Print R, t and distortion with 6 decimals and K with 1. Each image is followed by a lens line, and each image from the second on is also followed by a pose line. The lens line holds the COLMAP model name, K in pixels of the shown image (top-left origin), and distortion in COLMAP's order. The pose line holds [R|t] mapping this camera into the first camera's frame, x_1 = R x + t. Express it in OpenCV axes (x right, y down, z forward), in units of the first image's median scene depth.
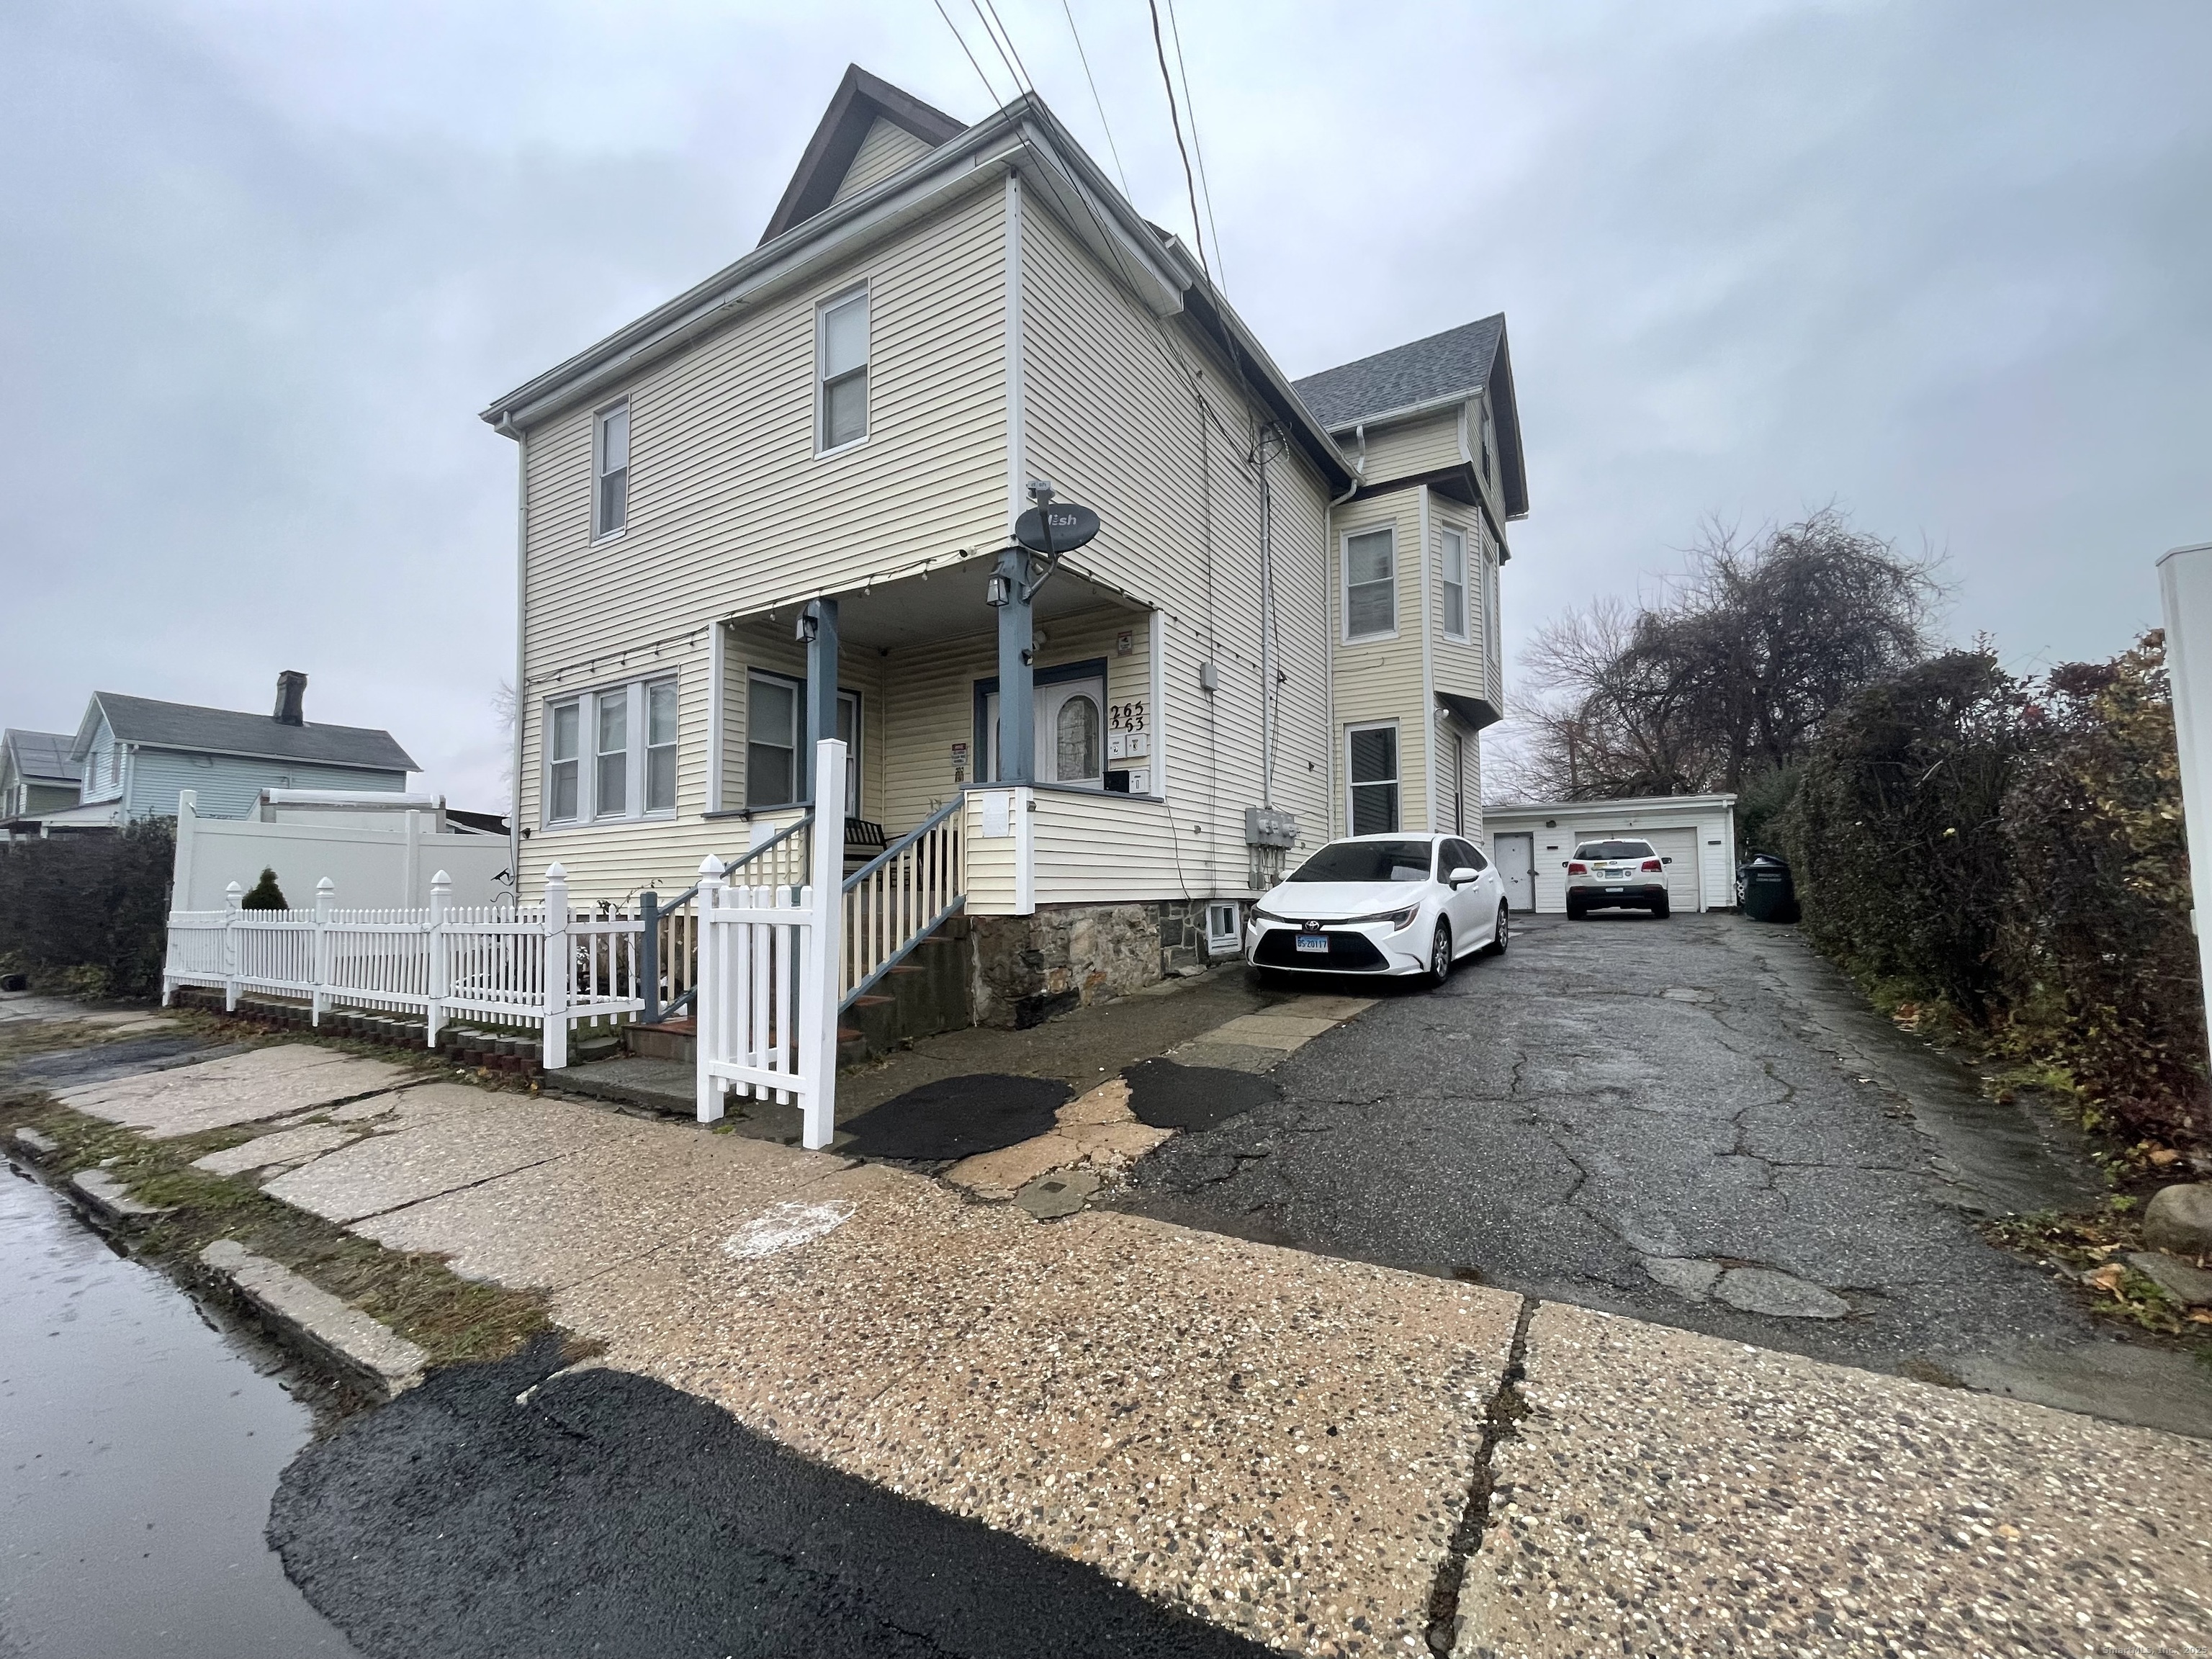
lens RADIAL K [[905.7, 0, 1101.4], [0, 905.7, 838.2], [0, 0, 1]] dist [-0.009435, 0.000076]
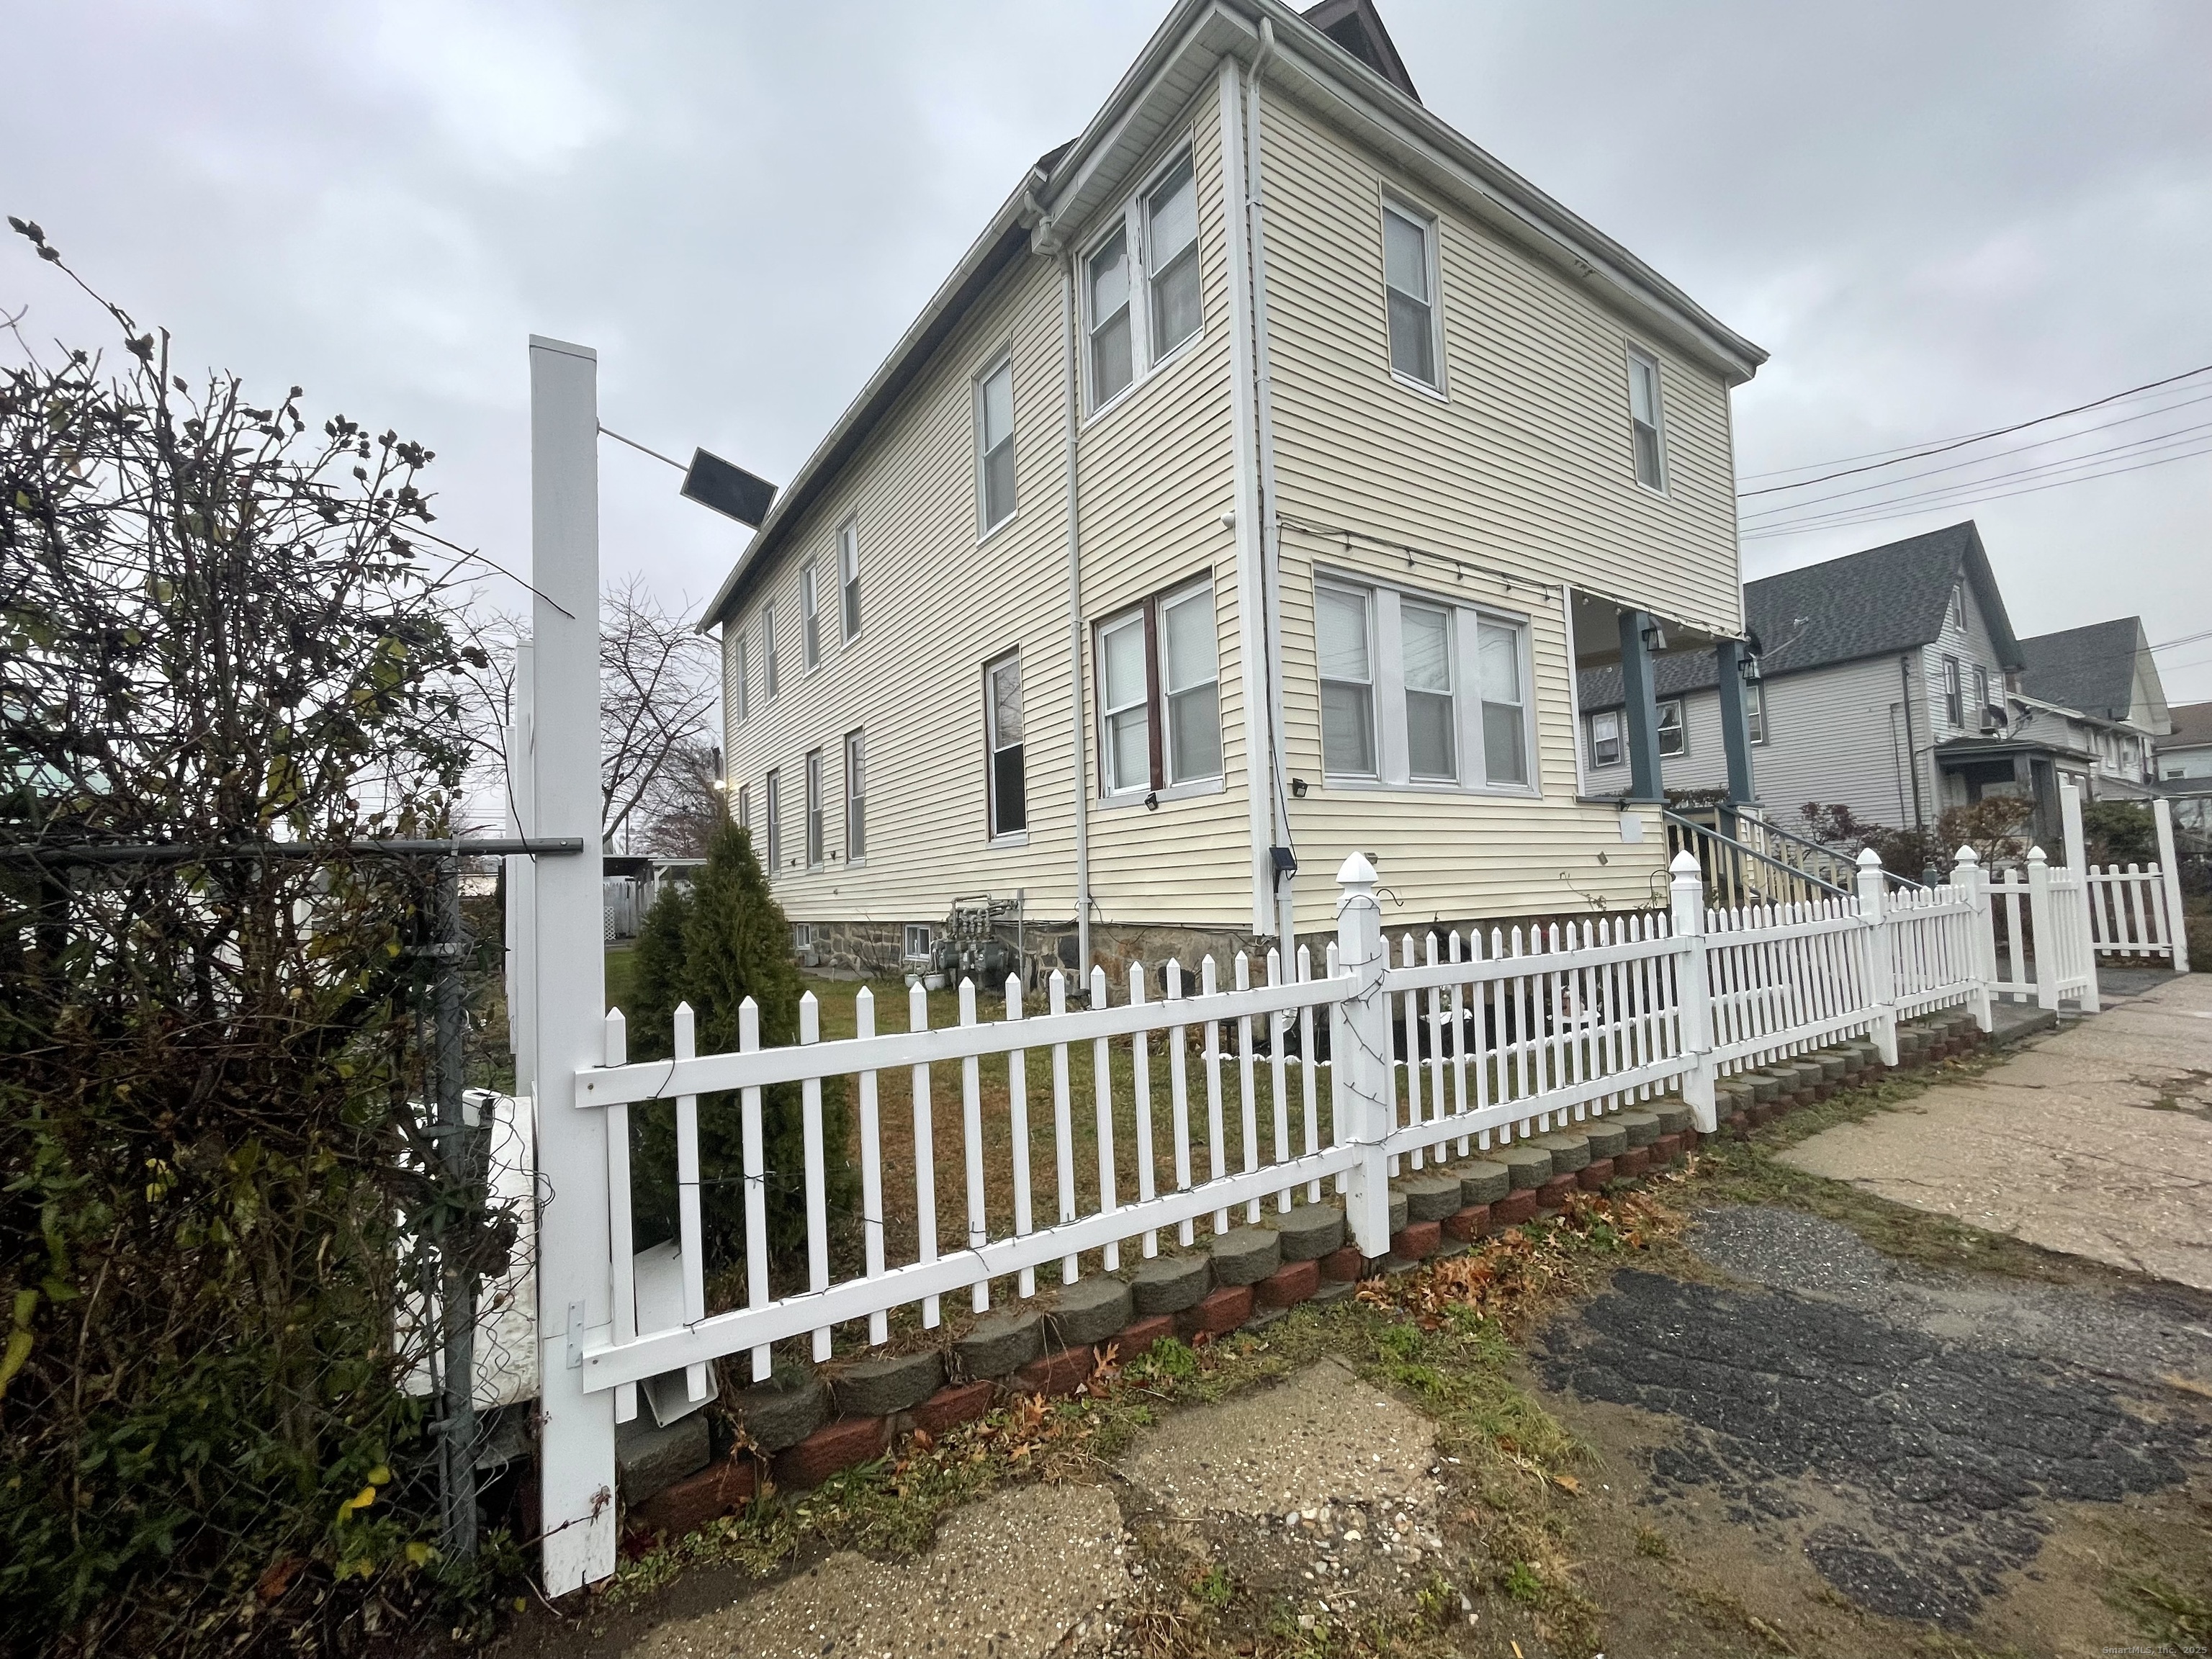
lens RADIAL K [[905.7, 0, 1103.3], [0, 905.7, 844.6], [0, 0, 1]] dist [-0.009435, 0.000076]
pose [[0.416266, 0.050107, 0.907861, -1.523504], [-0.021184, 0.998744, -0.045410, 0.073879], [-0.908996, -0.000330, 0.416805, 1.116802]]
